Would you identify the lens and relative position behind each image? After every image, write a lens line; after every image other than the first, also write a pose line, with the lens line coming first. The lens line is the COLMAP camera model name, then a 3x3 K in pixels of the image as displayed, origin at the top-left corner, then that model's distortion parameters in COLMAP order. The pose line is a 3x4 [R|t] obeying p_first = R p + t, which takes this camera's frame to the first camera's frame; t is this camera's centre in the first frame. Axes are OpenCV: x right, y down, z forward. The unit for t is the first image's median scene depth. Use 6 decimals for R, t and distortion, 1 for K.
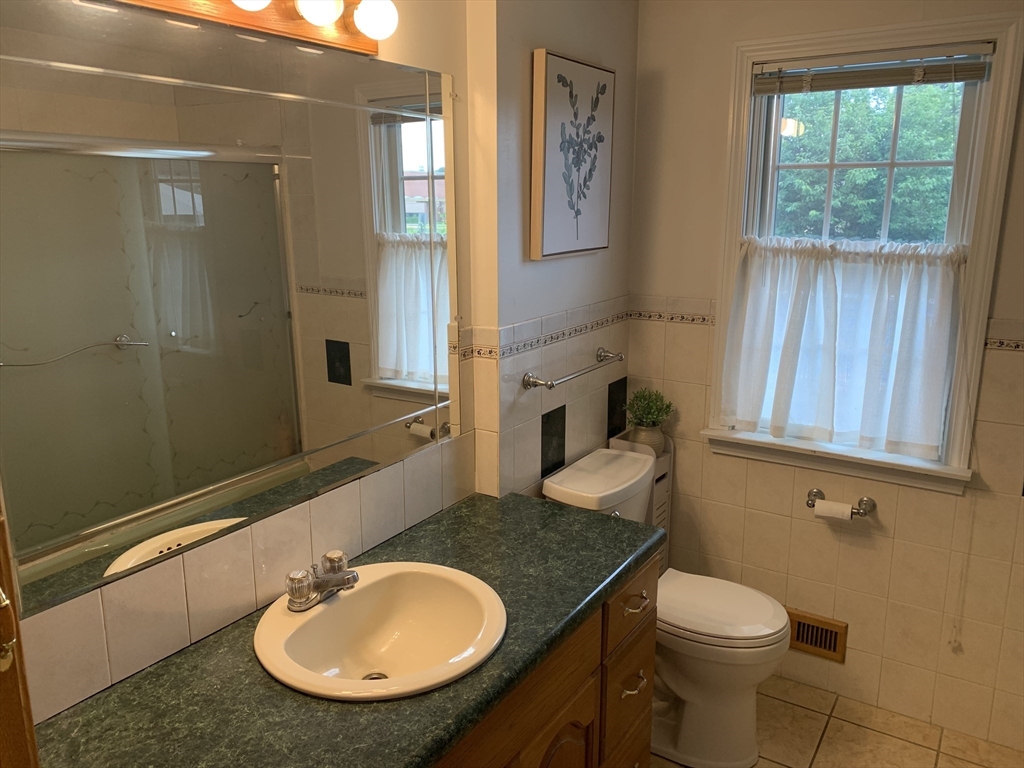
lens RADIAL K [[779.1, 0, 509.4], [0, 779.1, 387.5], [0, 0, 1]] dist [0.040574, -0.053412]
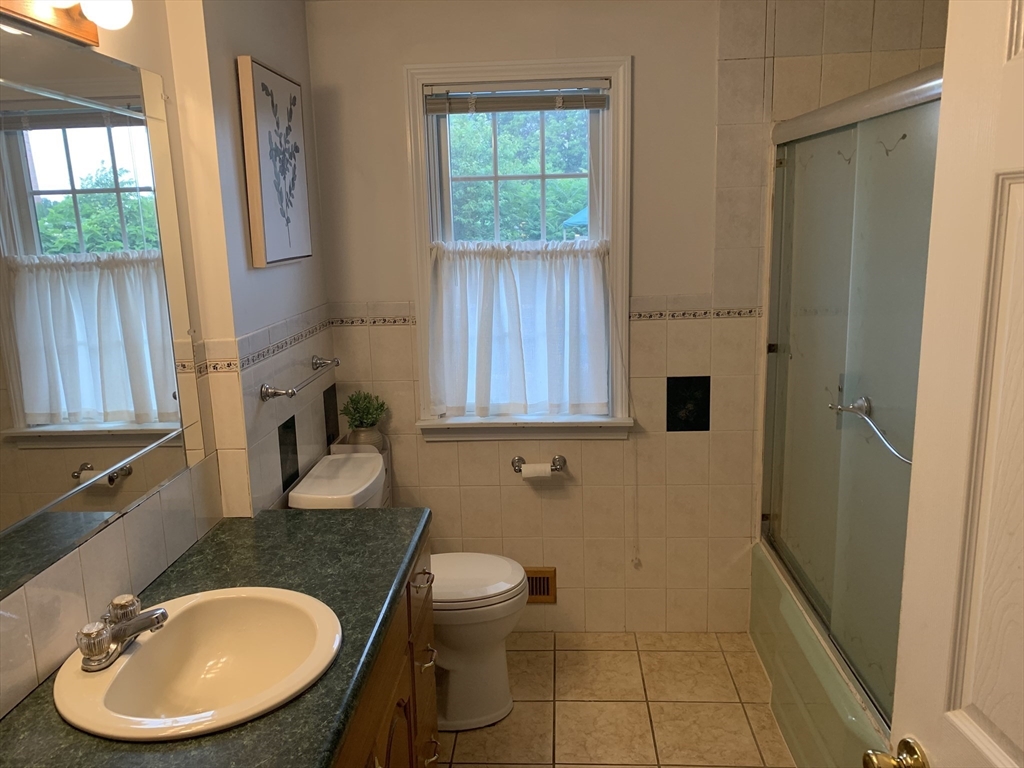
lens RADIAL K [[779.1, 0, 511.7], [0, 779.1, 386.3], [0, 0, 1]] dist [0.040574, -0.053412]
pose [[0.867403, -0.124586, 0.481757, -0.172455], [0.140044, 0.990138, 0.003909, 0.022749], [-0.477492, 0.064077, 0.876296, -0.005103]]
